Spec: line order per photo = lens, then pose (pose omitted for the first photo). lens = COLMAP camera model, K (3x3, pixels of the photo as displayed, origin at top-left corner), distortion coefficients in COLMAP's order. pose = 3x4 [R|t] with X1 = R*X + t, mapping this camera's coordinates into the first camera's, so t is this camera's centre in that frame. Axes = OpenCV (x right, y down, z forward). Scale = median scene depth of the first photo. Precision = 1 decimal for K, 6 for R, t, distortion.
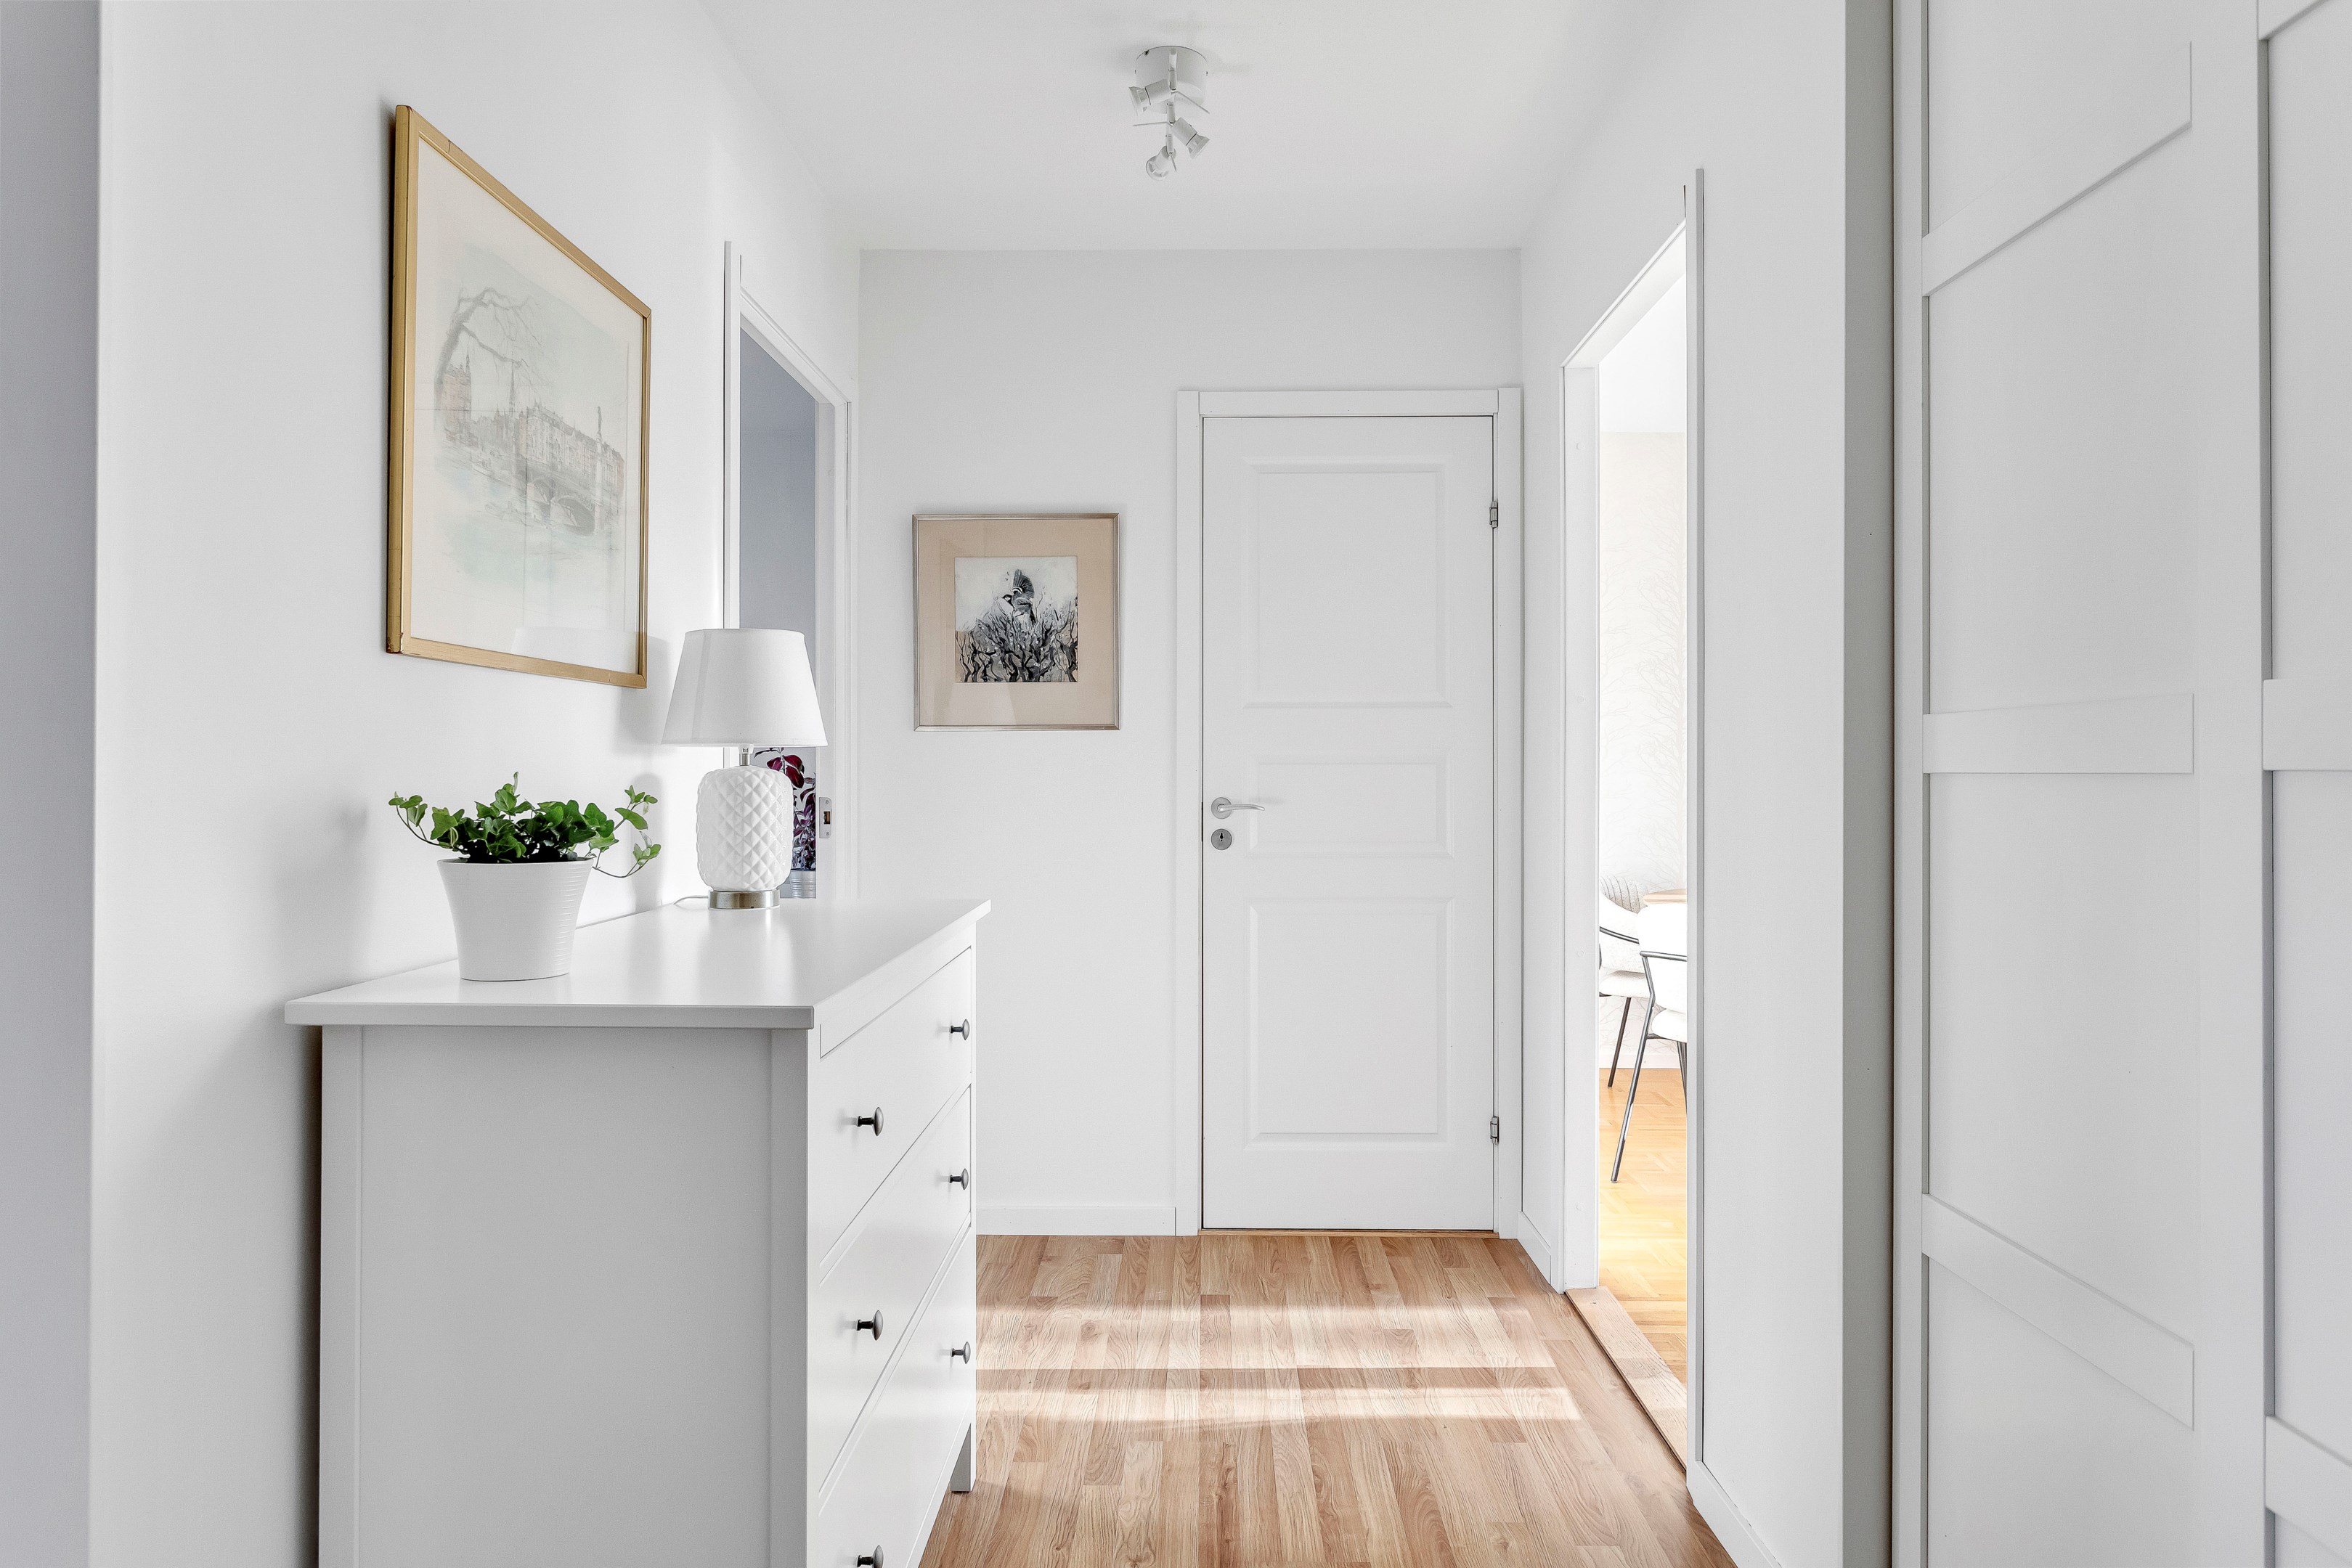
lens RADIAL K [[1466.9, 0, 1176.0], [0, 1466.9, 784.0], [0, 0, 1]] dist [-0.004983, 0.004728]
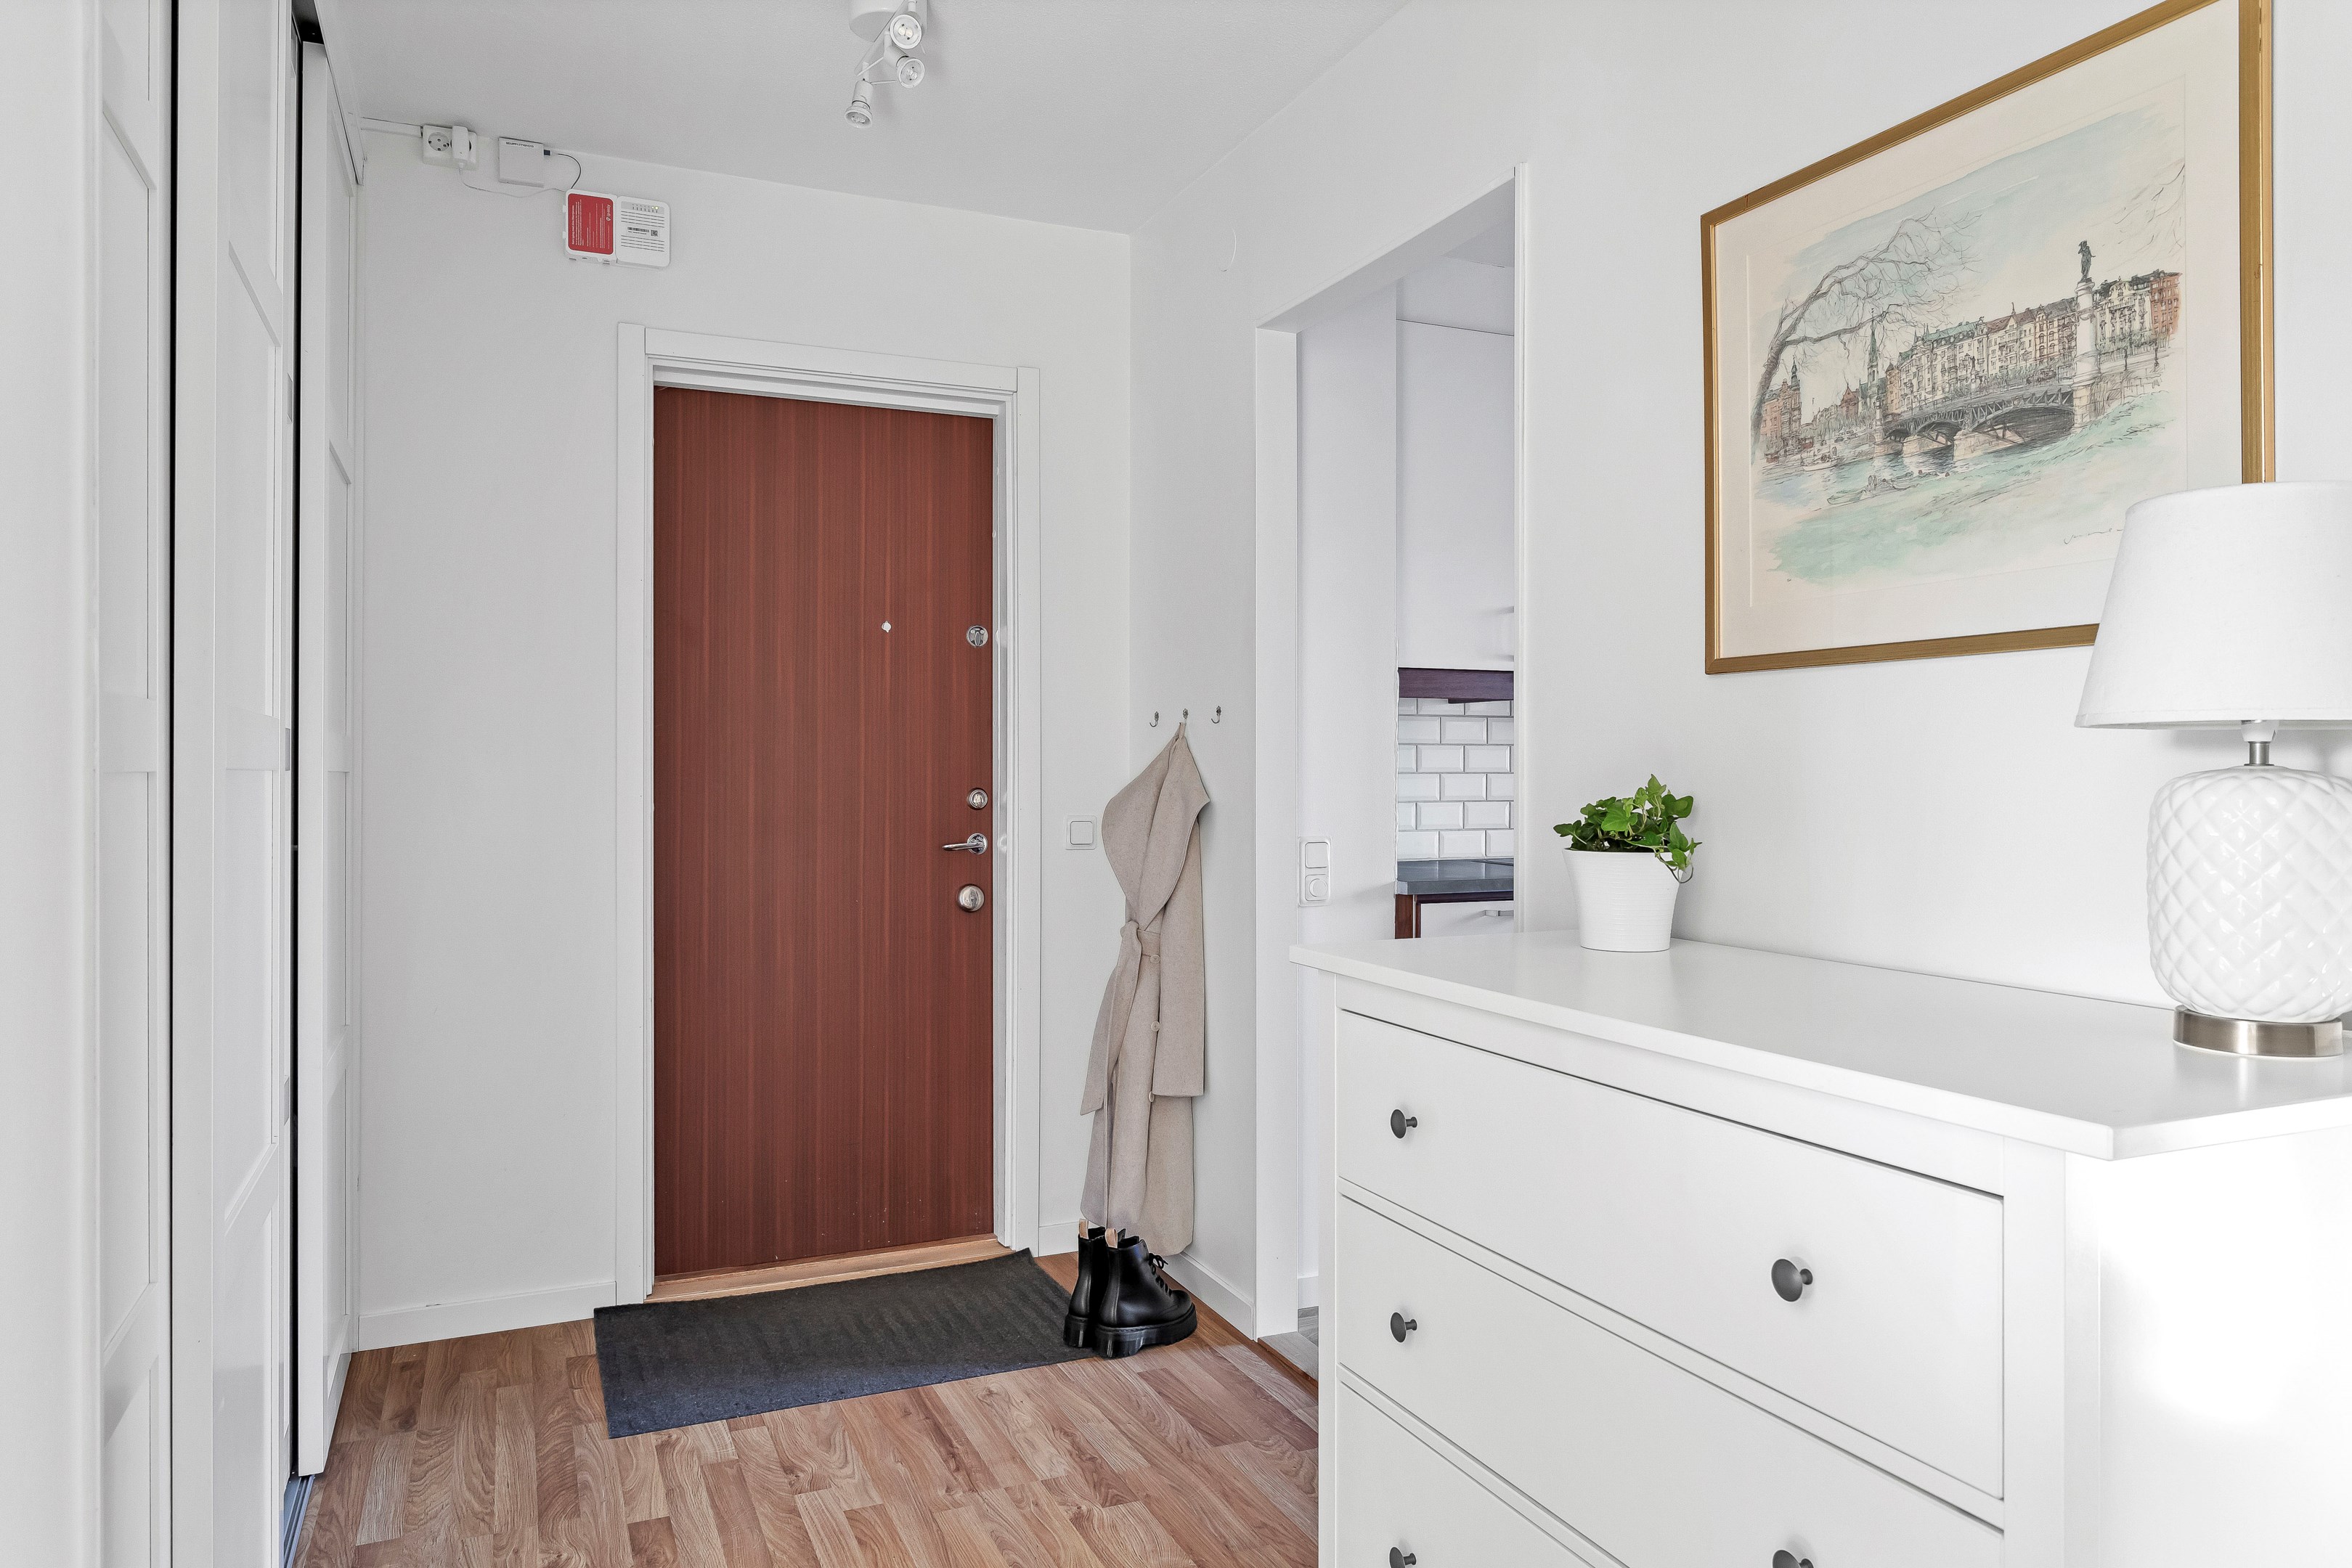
lens RADIAL K [[1466.9, 0, 1176.0], [0, 1466.9, 784.0], [0, 0, 1]] dist [-0.004983, 0.004728]
pose [[-0.902947, 0.000867, -0.429752, 0.312649], [-0.006386, 0.999860, 0.015436, -0.013853], [0.429705, 0.016682, -0.902815, 1.593488]]
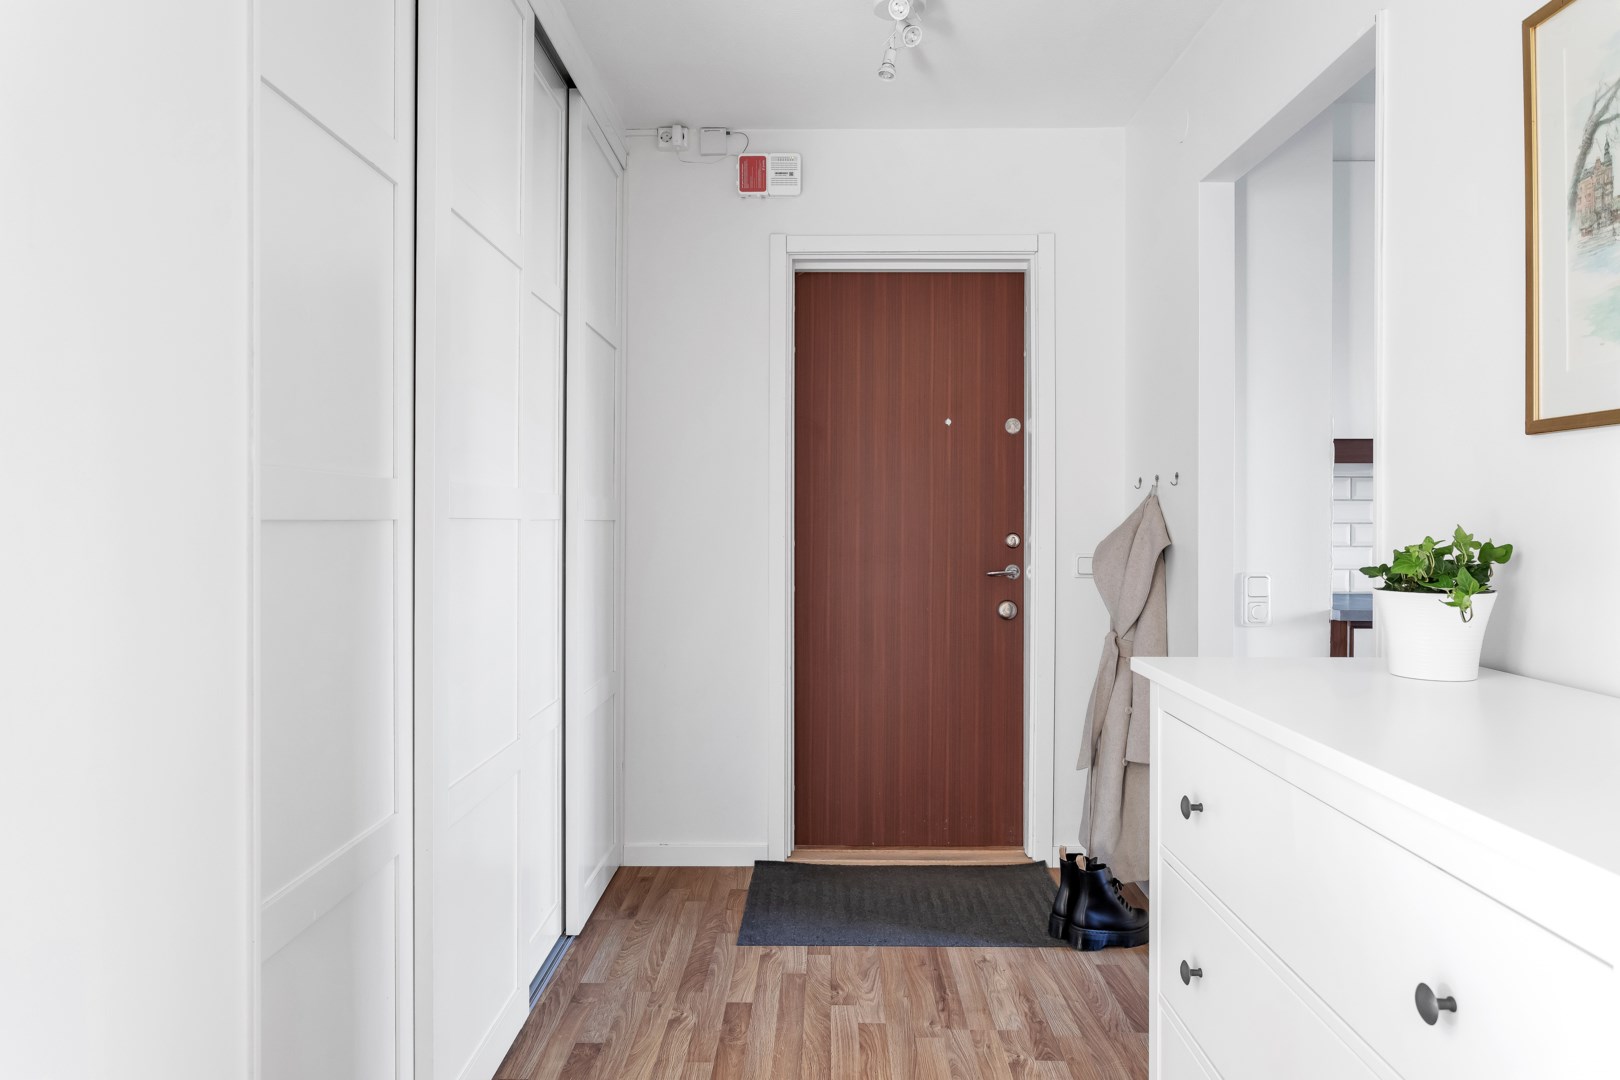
lens RADIAL K [[985.8, 0, 836.1], [0, 985.8, 531.0], [0, 0, 1]] dist [-0.004795, 0.001653]
pose [[-0.999700, -0.004861, -0.023998, 0.095920], [-0.005321, 0.999803, 0.019145, -0.014076], [0.023900, 0.019267, -0.999529, 1.577645]]
